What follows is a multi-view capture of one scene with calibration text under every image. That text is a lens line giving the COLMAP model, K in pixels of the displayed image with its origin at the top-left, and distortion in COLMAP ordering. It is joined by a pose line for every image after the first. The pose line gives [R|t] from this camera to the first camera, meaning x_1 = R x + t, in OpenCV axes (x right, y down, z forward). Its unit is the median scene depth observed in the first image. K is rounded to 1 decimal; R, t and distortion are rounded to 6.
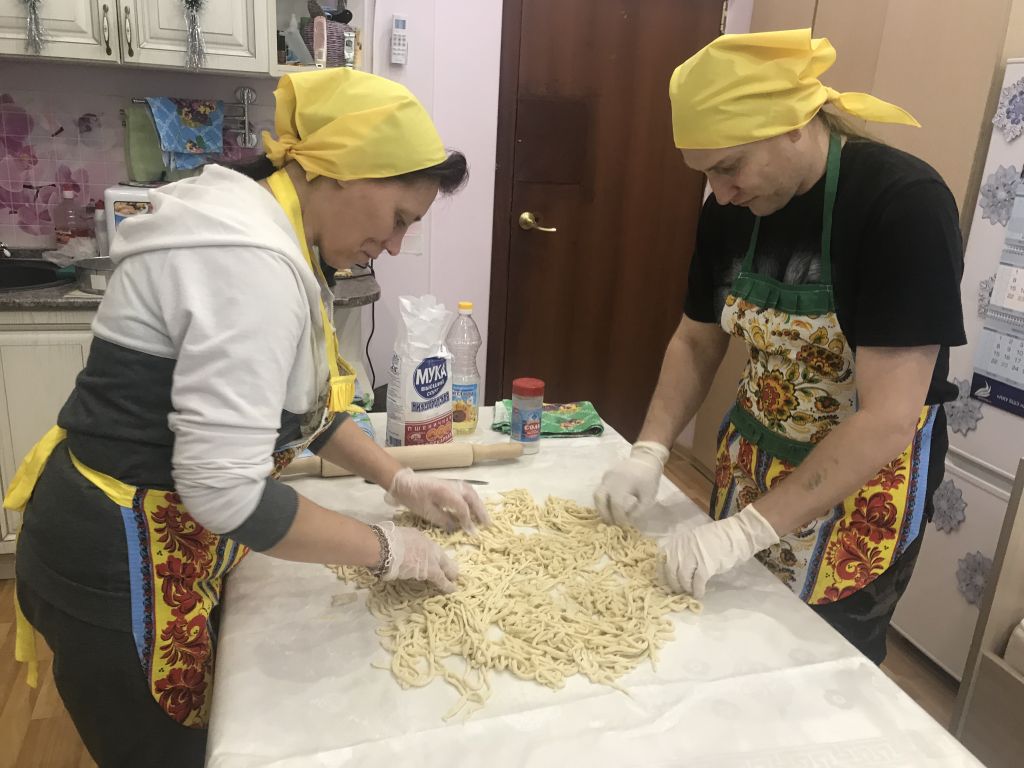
lens RADIAL K [[827.3, 0, 512.0], [0, 827.3, 384.0], [0, 0, 1]] dist [0.001332, 0.000973]
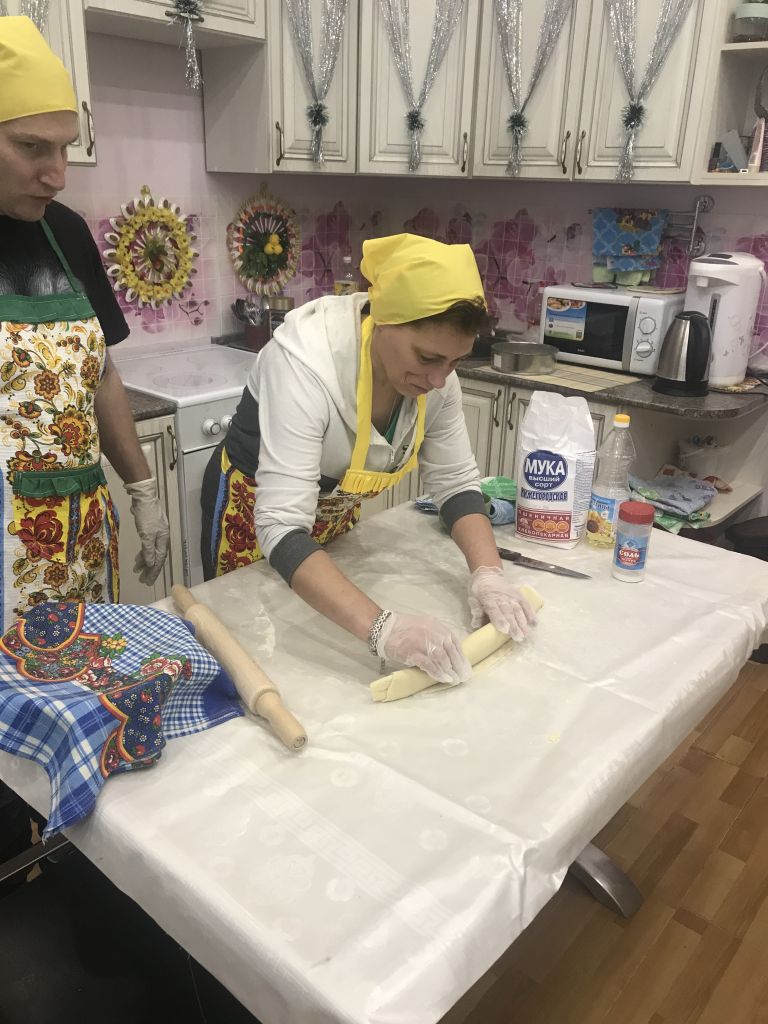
lens RADIAL K [[852.7, 0, 384.0], [0, 852.7, 512.0], [0, 0, 1]] dist [-0.018374, 0.041840]
pose [[0.535233, 0.263546, -0.802539, 0.448078], [-0.254038, 0.956321, 0.144621, -0.041503], [0.805599, 0.126470, 0.578805, 0.136980]]
